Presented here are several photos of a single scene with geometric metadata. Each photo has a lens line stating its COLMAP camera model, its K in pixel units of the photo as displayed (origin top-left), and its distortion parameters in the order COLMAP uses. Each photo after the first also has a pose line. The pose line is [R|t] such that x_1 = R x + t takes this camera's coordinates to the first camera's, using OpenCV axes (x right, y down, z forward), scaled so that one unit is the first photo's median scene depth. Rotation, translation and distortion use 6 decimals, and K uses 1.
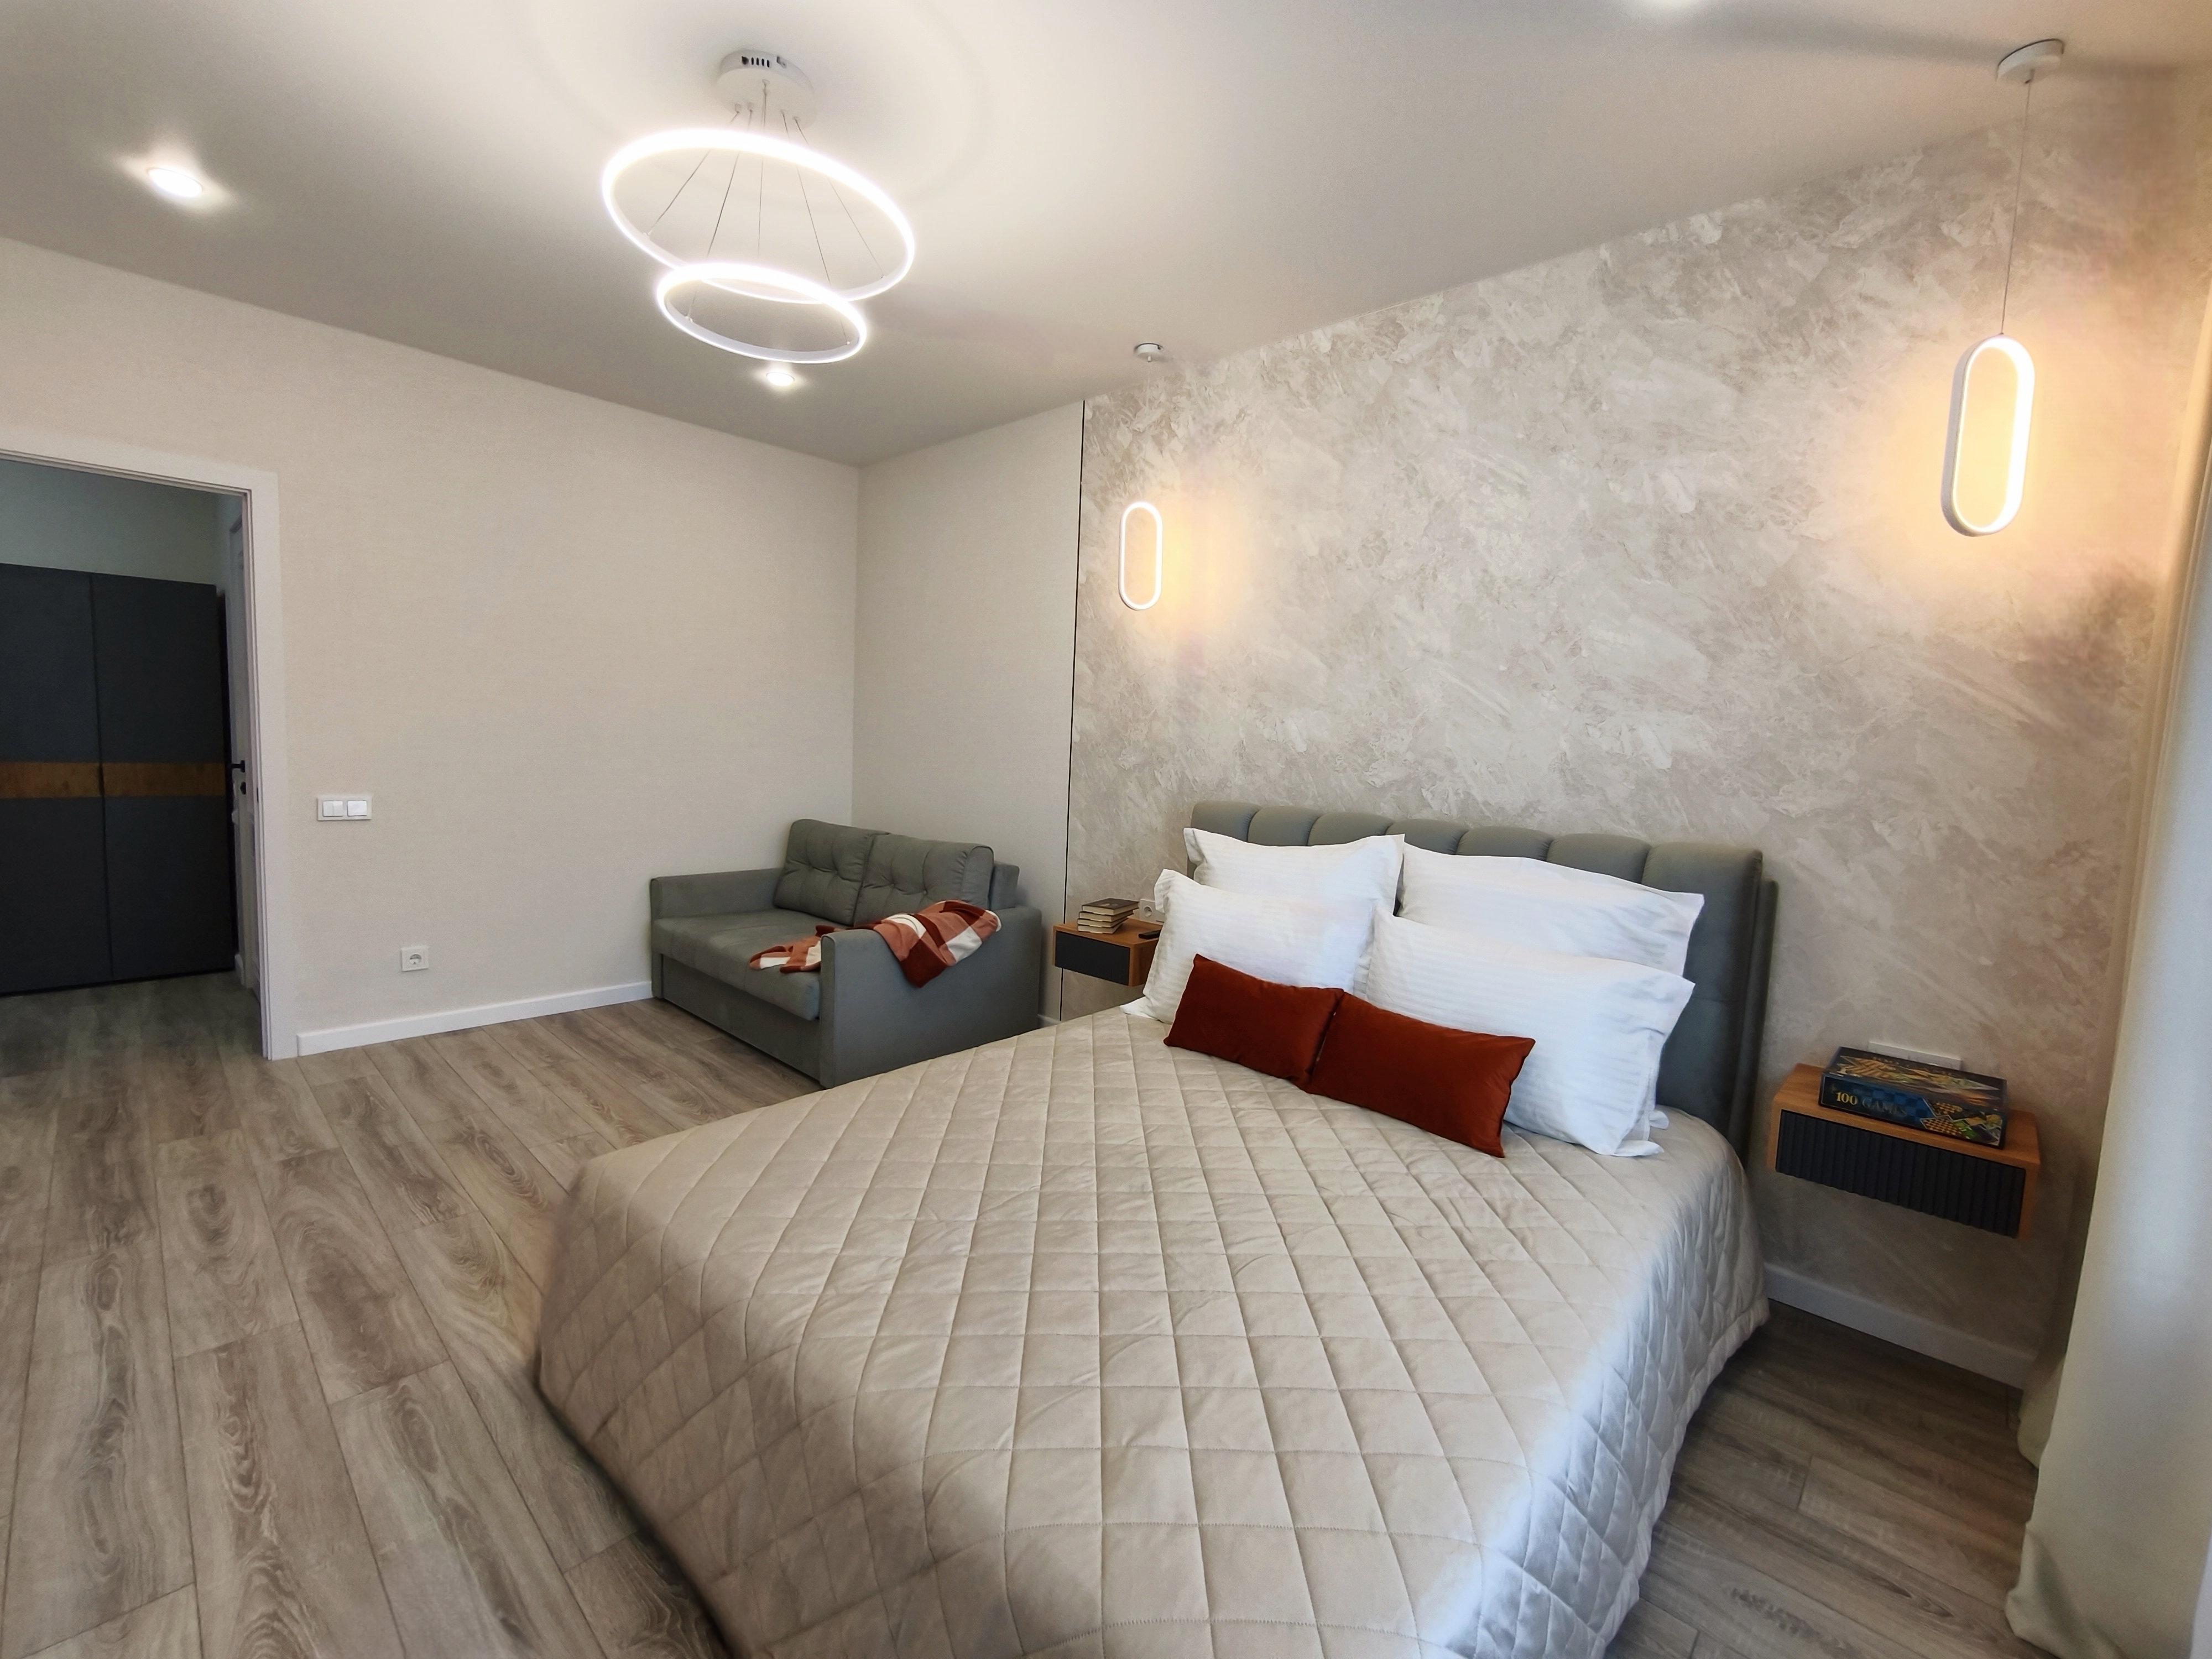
lens RADIAL K [[946.1, 0, 1106.0], [0, 946.1, 829.5], [0, 0, 1]] dist [-0.004593, -0.000254]
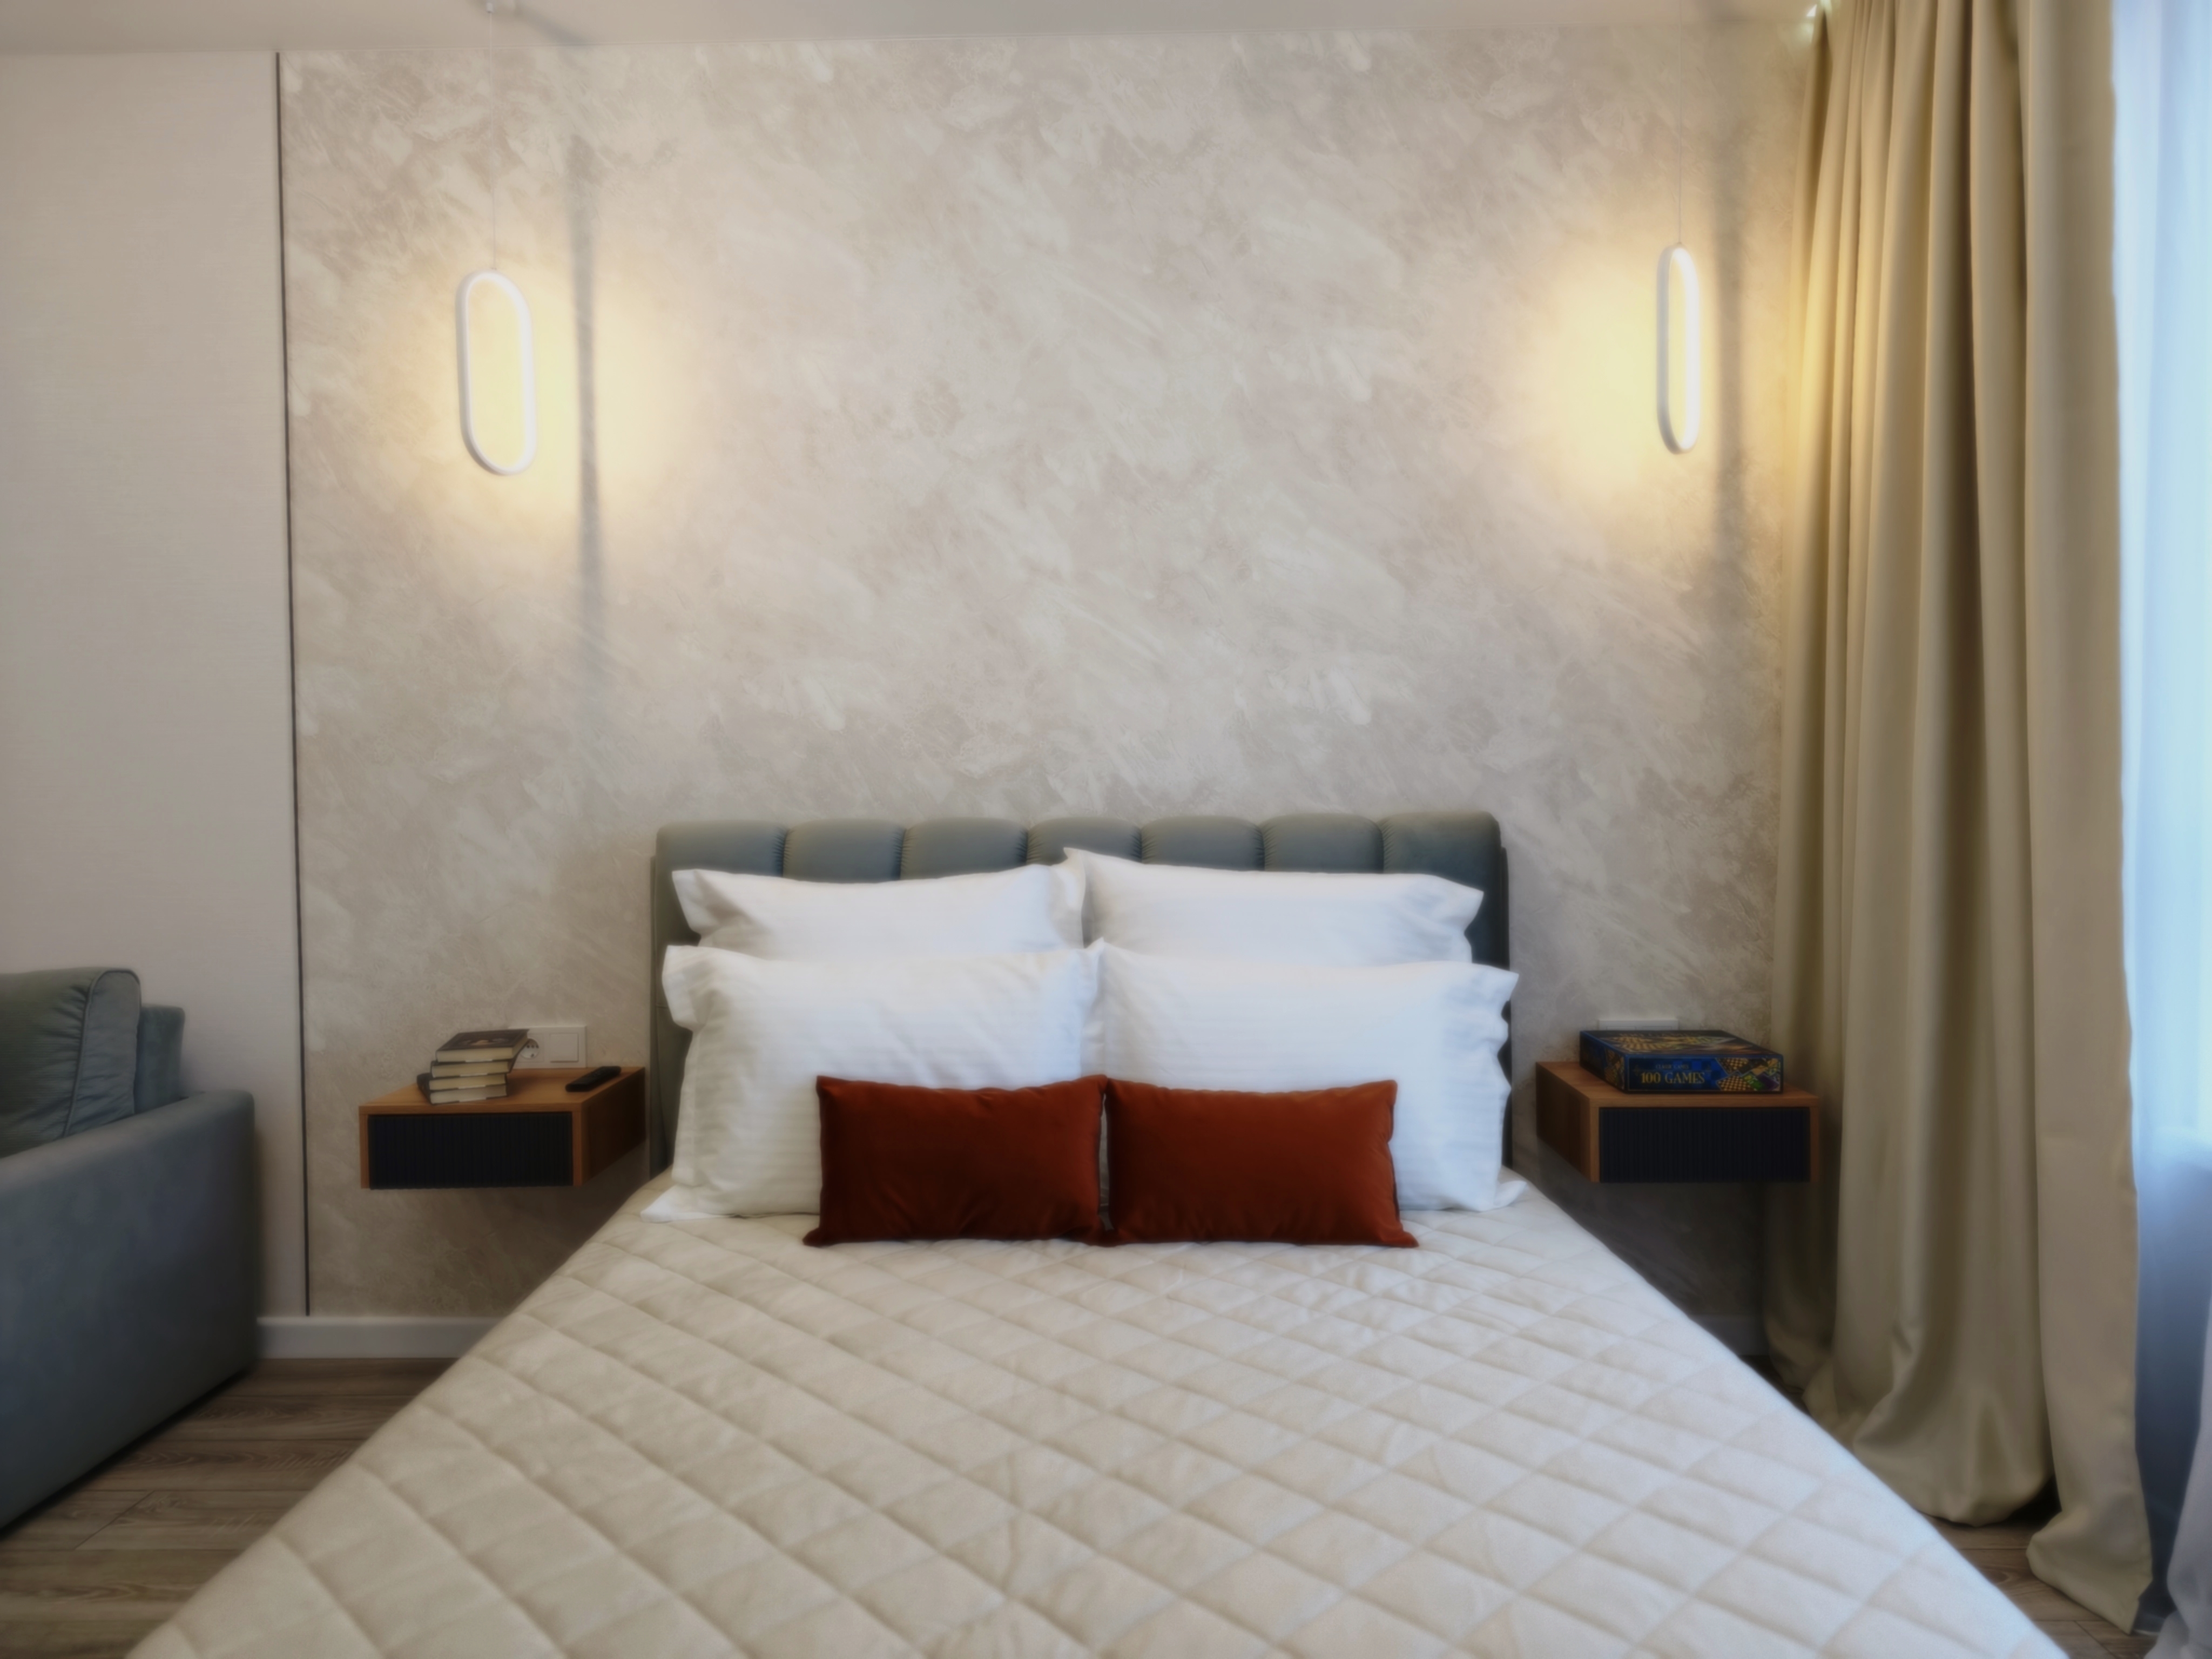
lens RADIAL K [[1504.3, 0, 1108.7], [0, 1504.3, 833.4], [0, 0, 1]] dist [0.049285, -0.068160]
pose [[0.732489, -0.073783, 0.676769, -0.372835], [0.106620, 0.994275, -0.007000, 0.010466], [-0.672378, 0.077285, 0.736162, 0.202222]]
